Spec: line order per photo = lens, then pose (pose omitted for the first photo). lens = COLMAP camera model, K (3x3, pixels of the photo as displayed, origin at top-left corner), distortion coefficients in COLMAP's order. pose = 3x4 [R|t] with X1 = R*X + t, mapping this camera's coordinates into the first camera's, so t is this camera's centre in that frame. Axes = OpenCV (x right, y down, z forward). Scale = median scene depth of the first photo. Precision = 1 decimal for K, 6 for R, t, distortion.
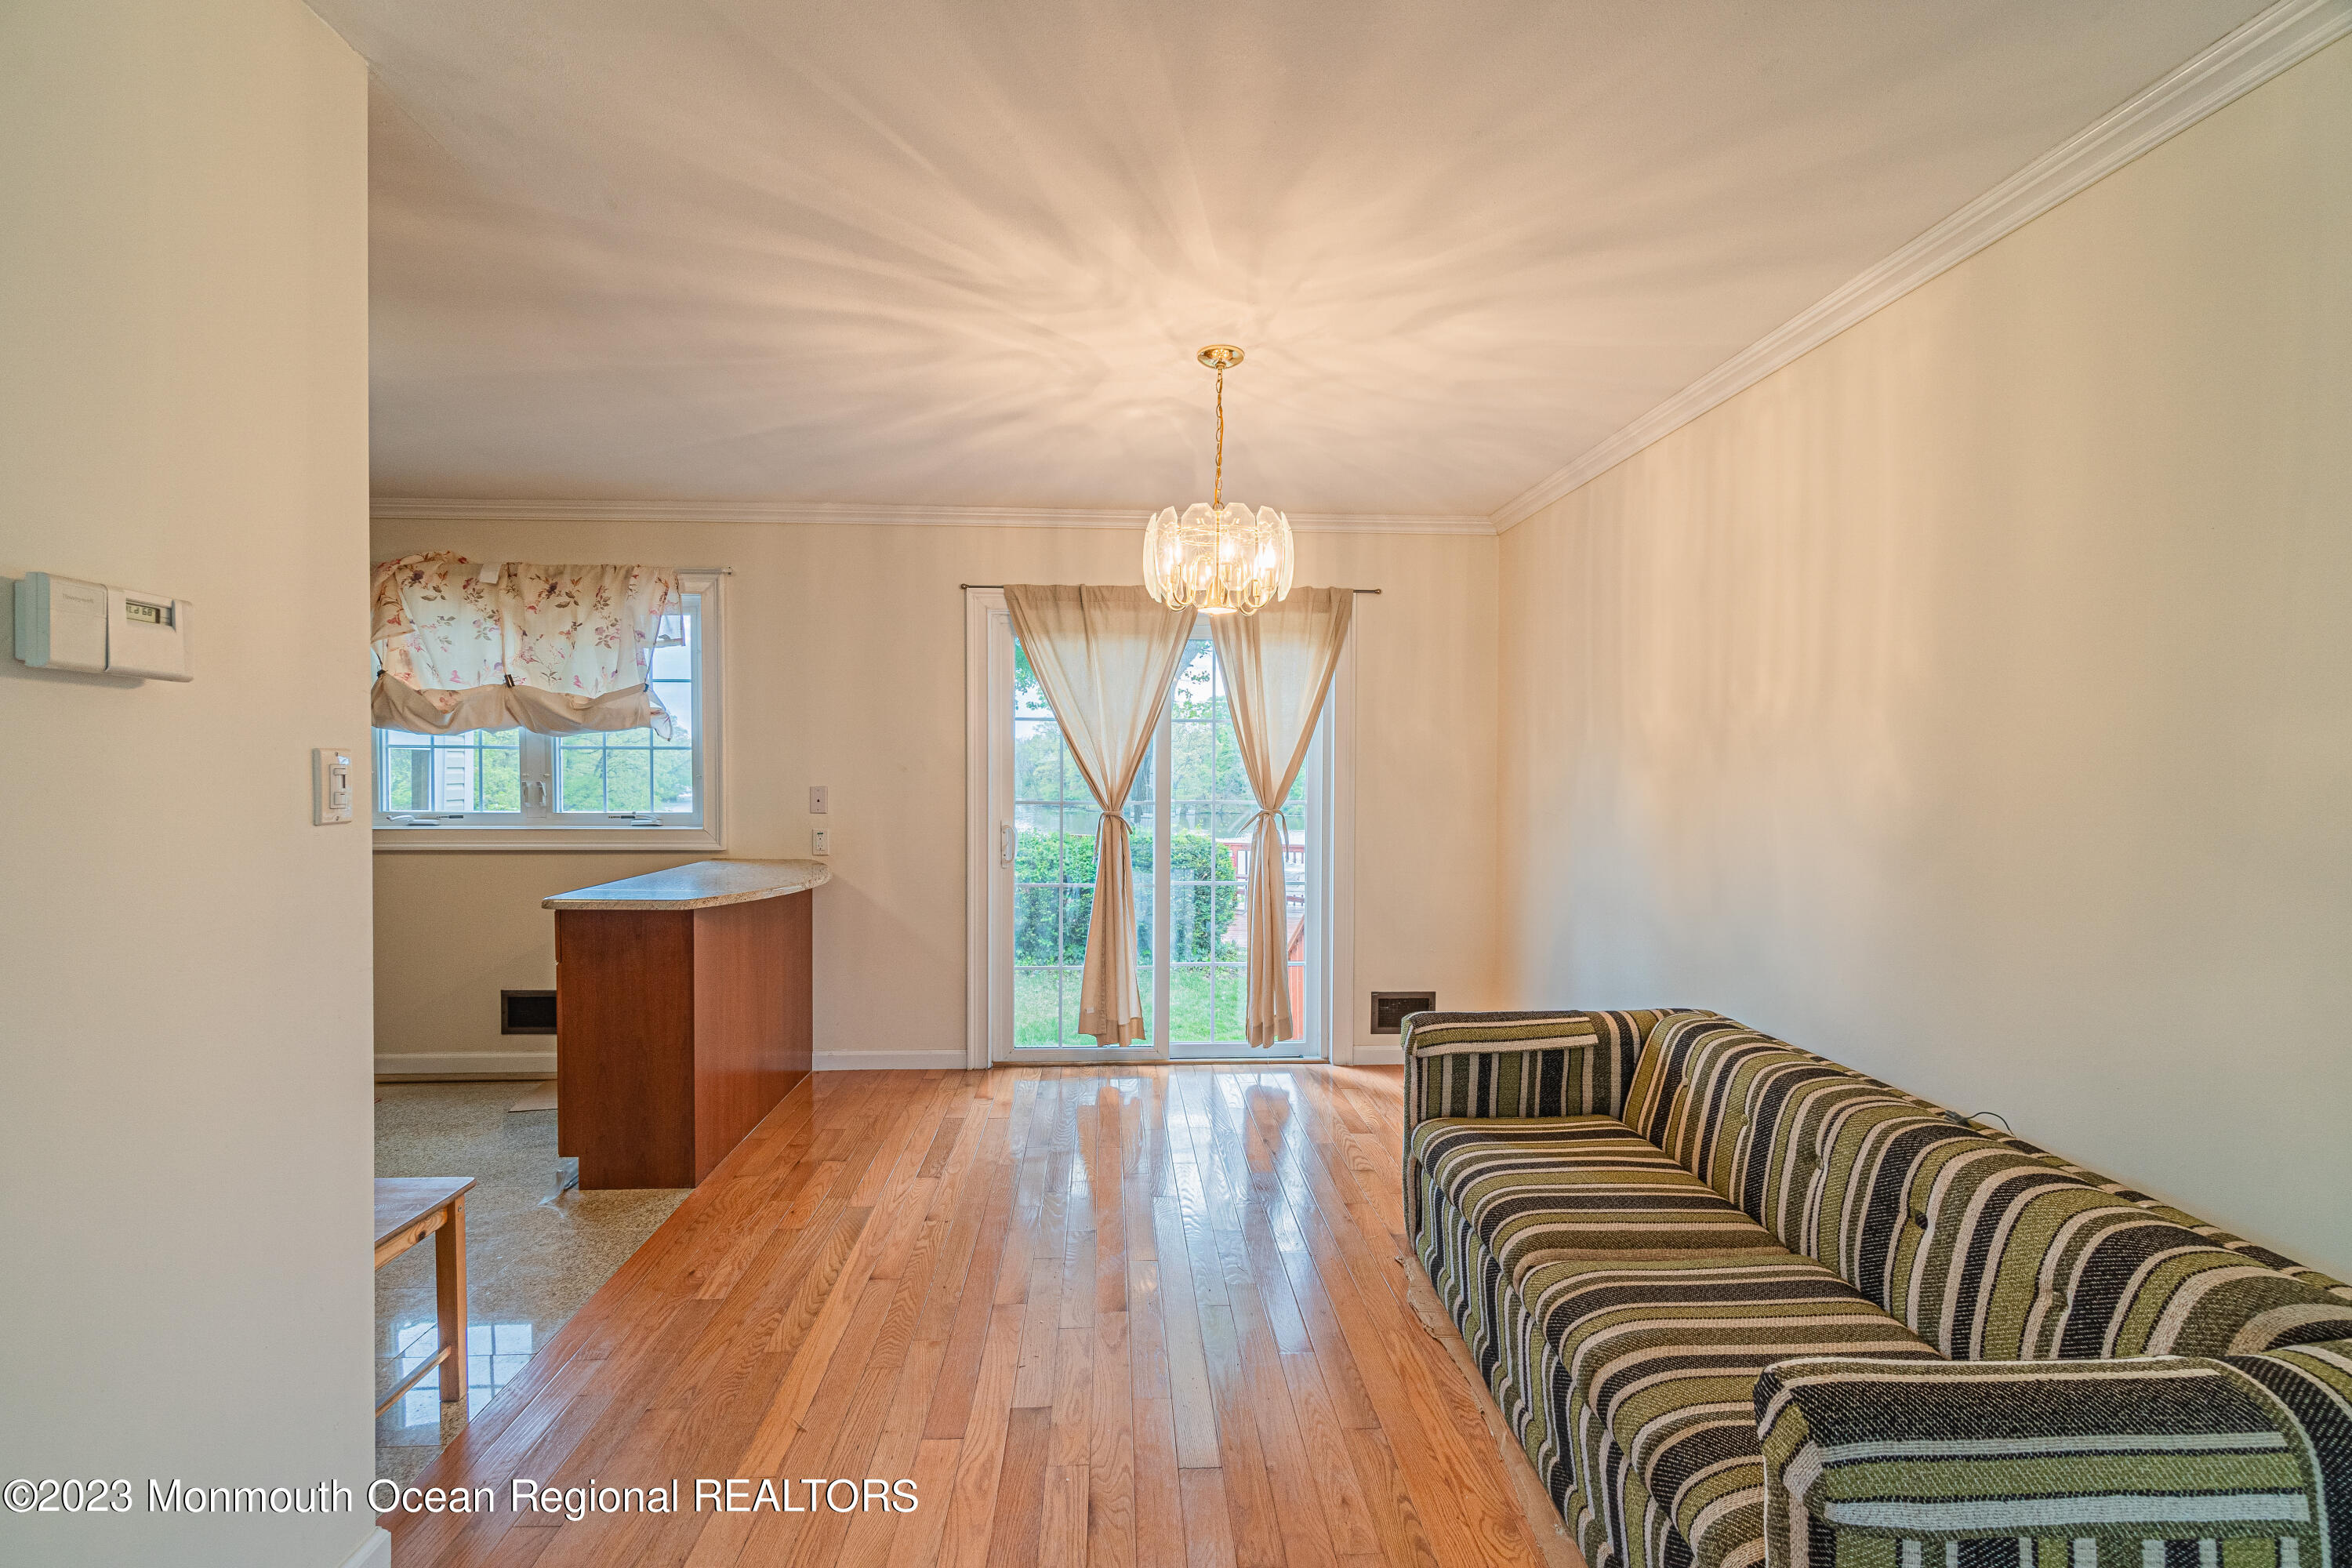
lens RADIAL K [[1007.4, 0, 1158.6], [0, 1007.4, 788.5], [0, 0, 1]] dist [-0.006947, 0.002180]
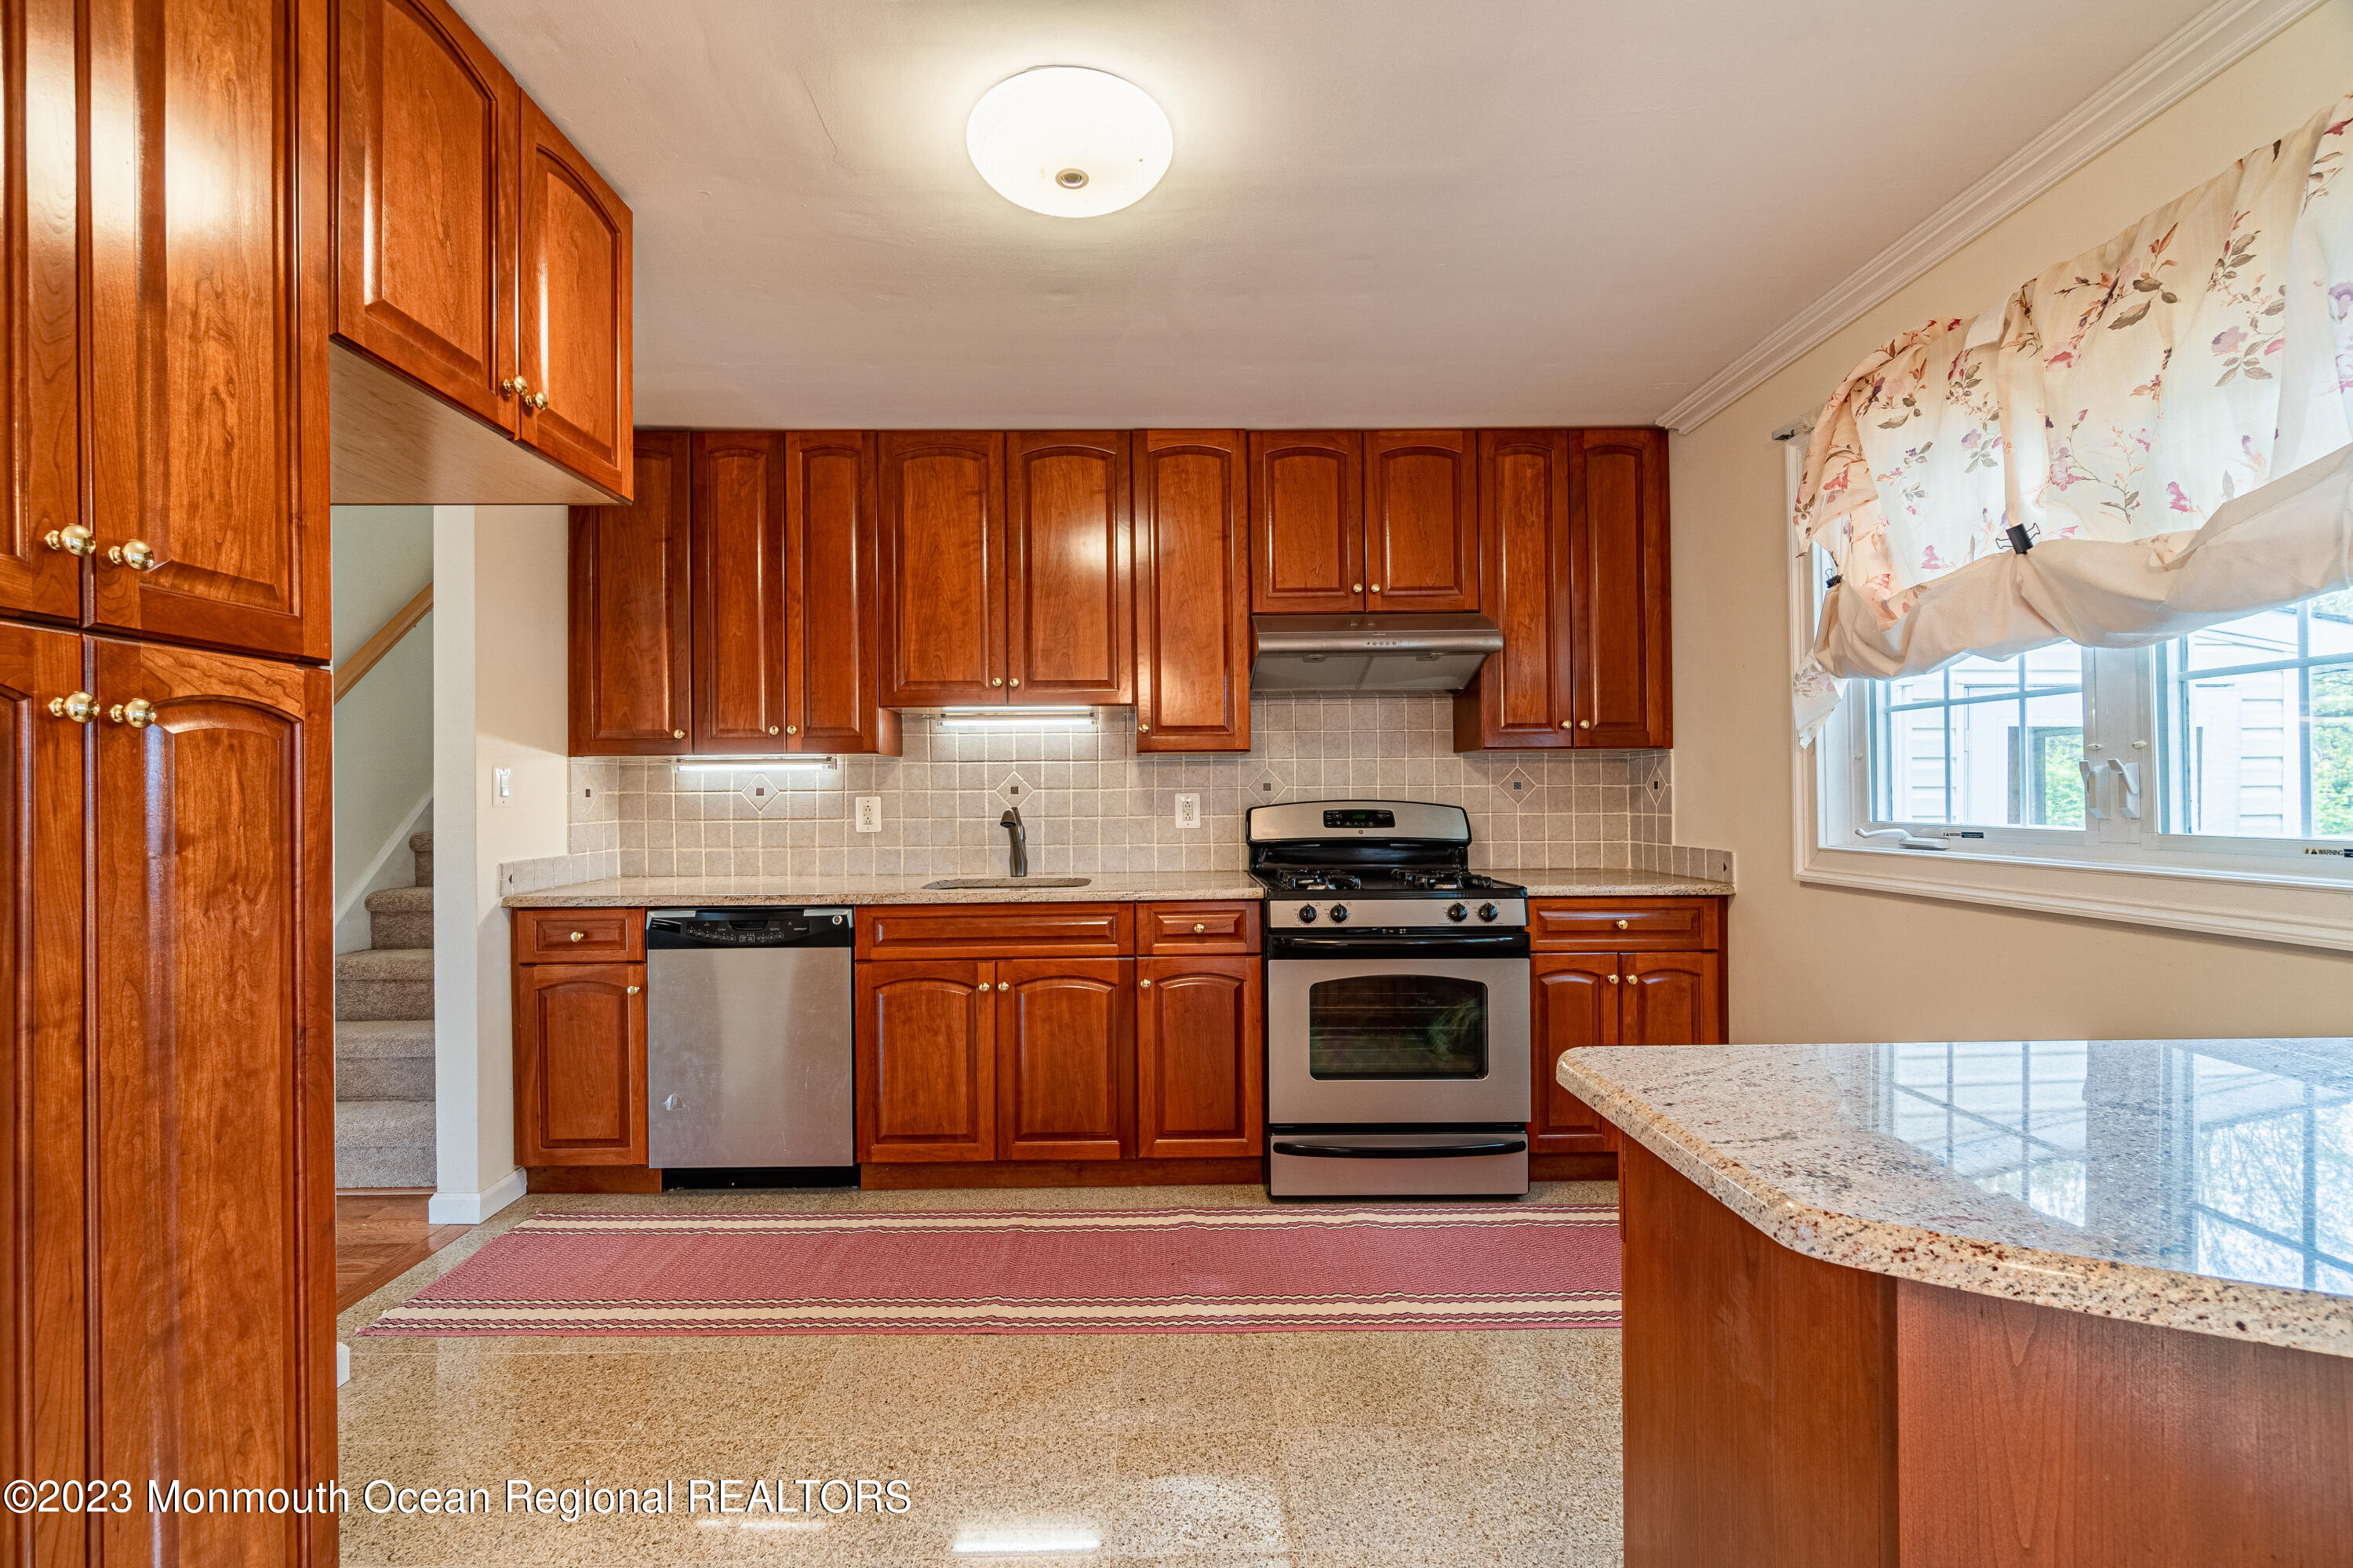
lens RADIAL K [[1007.9, 0, 1162.3], [0, 1007.9, 791.2], [0, 0, 1]] dist [-0.006947, 0.002180]
pose [[-0.043863, -0.008302, -0.999003, -0.172588], [-0.012087, 0.999897, -0.007779, 0.015617], [0.998964, 0.011733, -0.043959, 0.626596]]
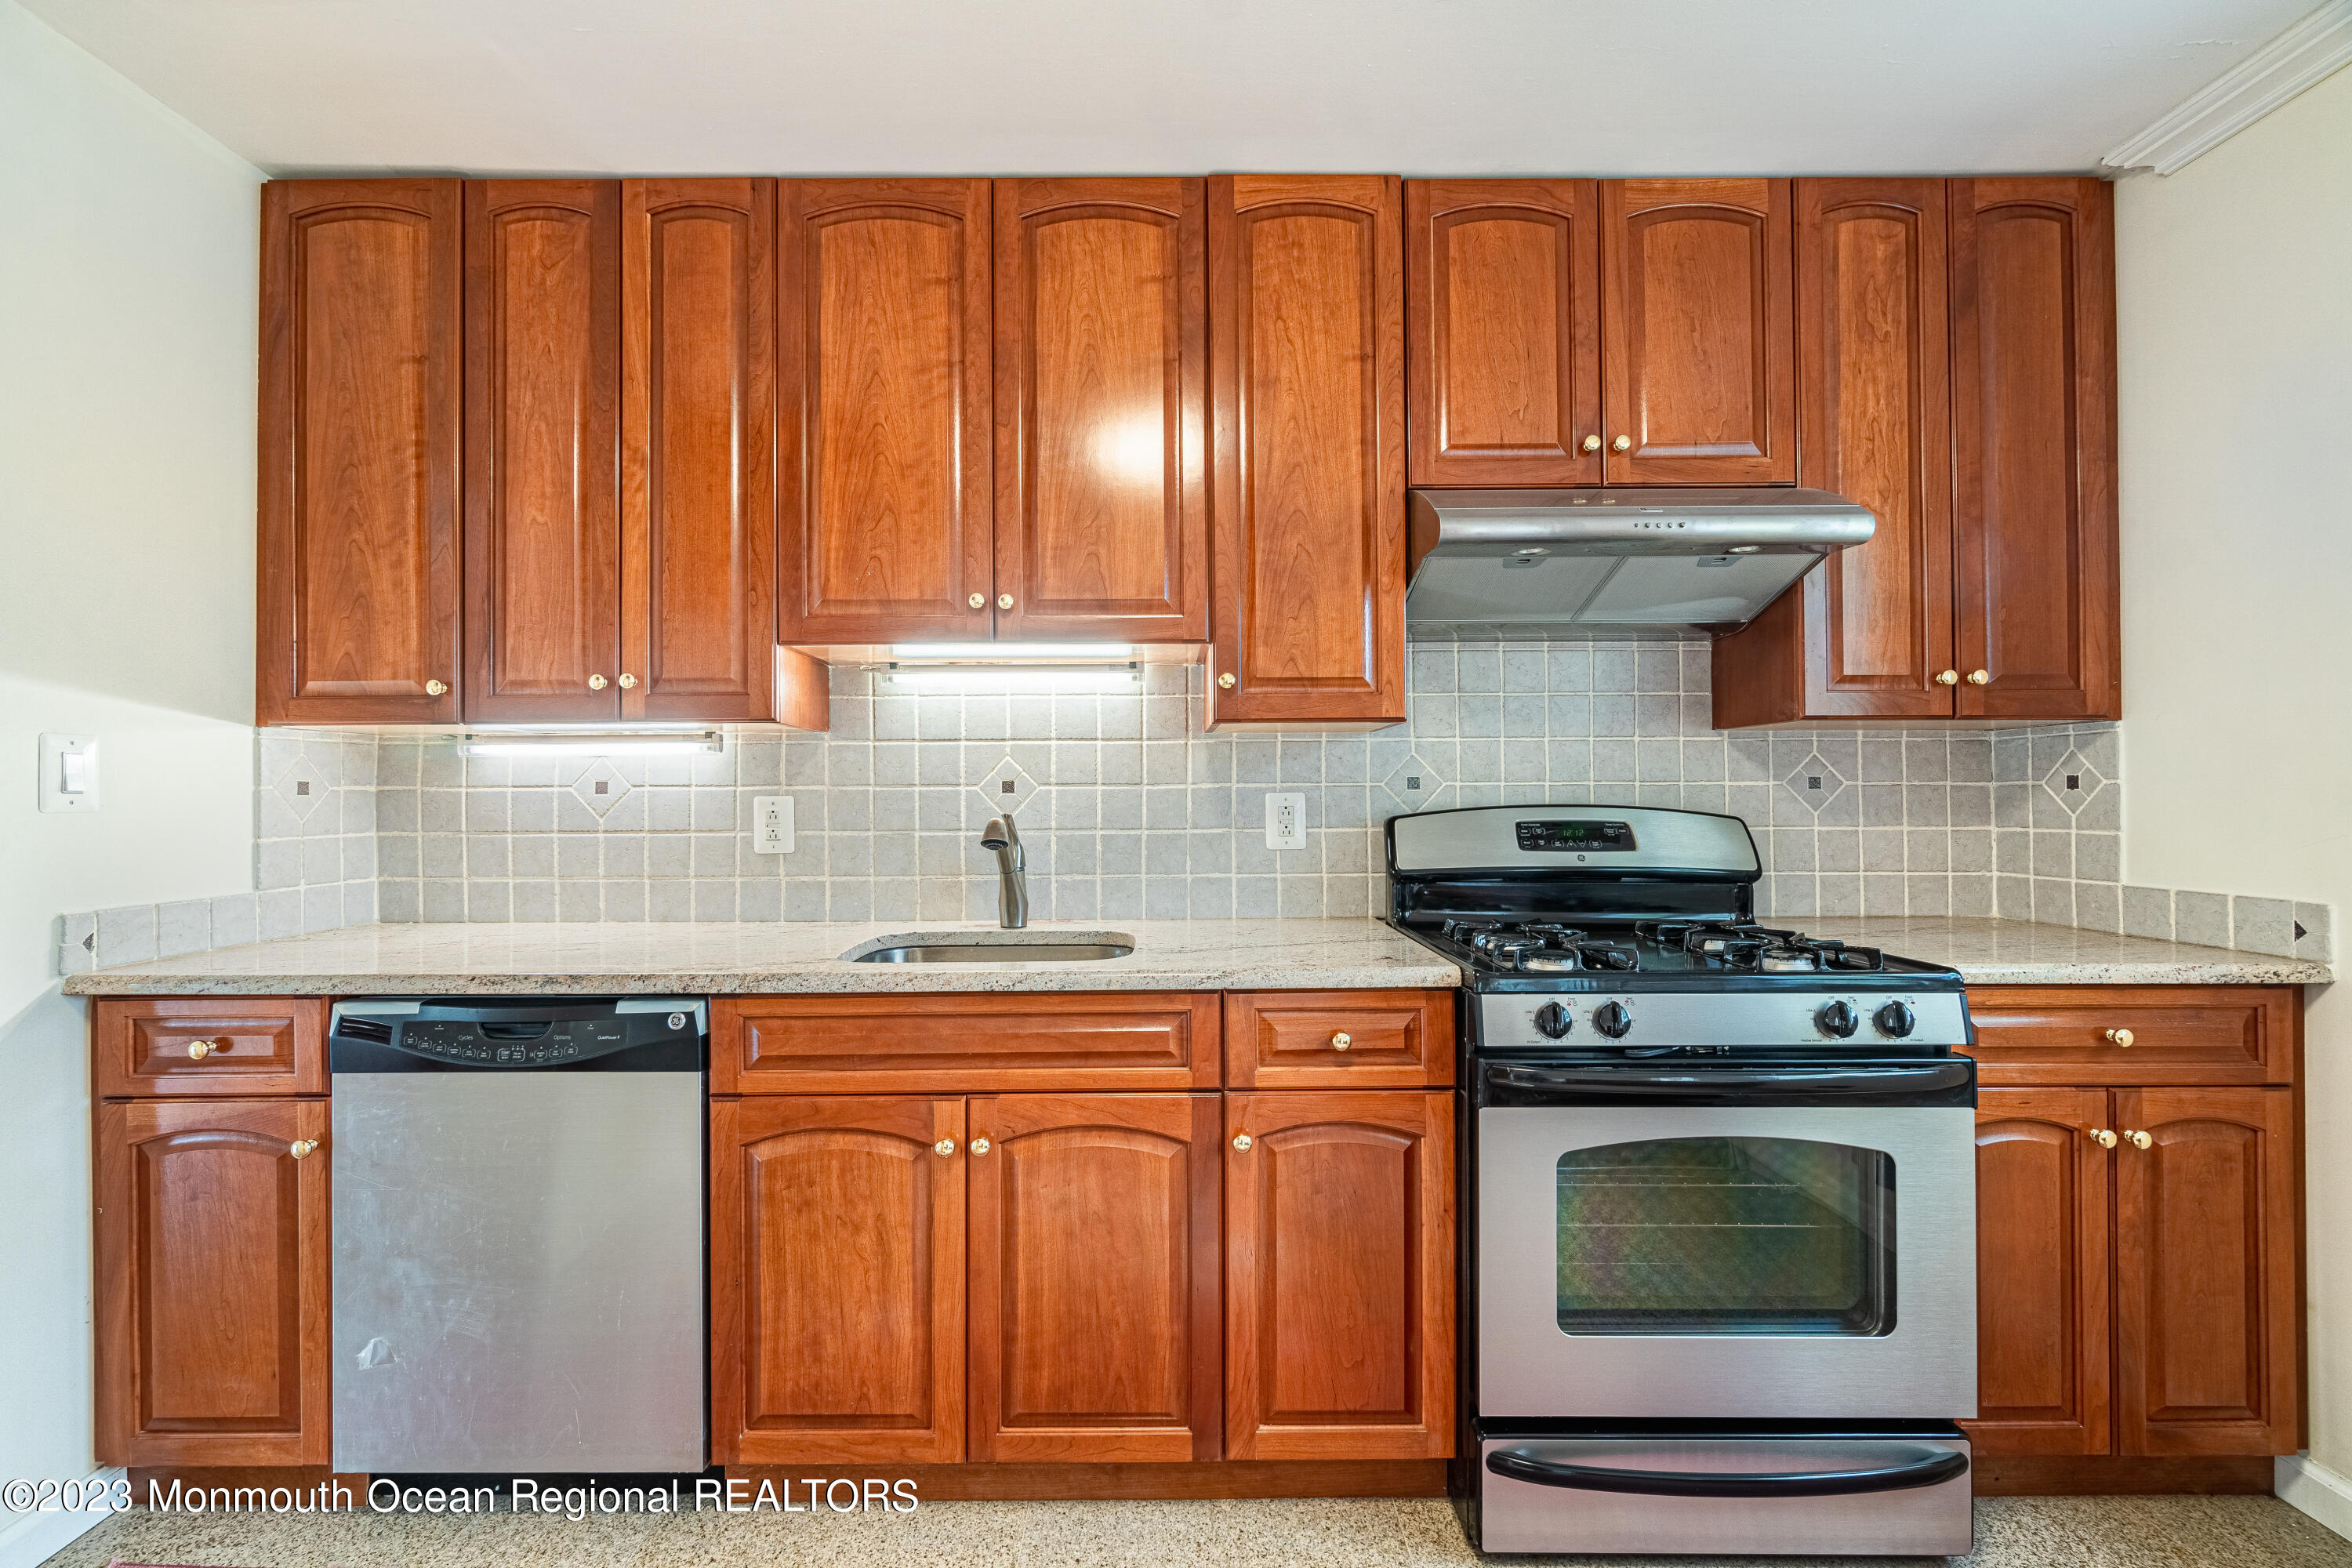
lens RADIAL K [[1007.4, 0, 1159.3], [0, 1007.4, 793.4], [0, 0, 1]] dist [-0.006947, 0.002180]
pose [[-0.054071, -0.006951, -0.998513, -0.496522], [-0.016410, 0.999847, -0.006071, 0.015325], [0.998402, 0.016058, -0.054177, 0.572149]]
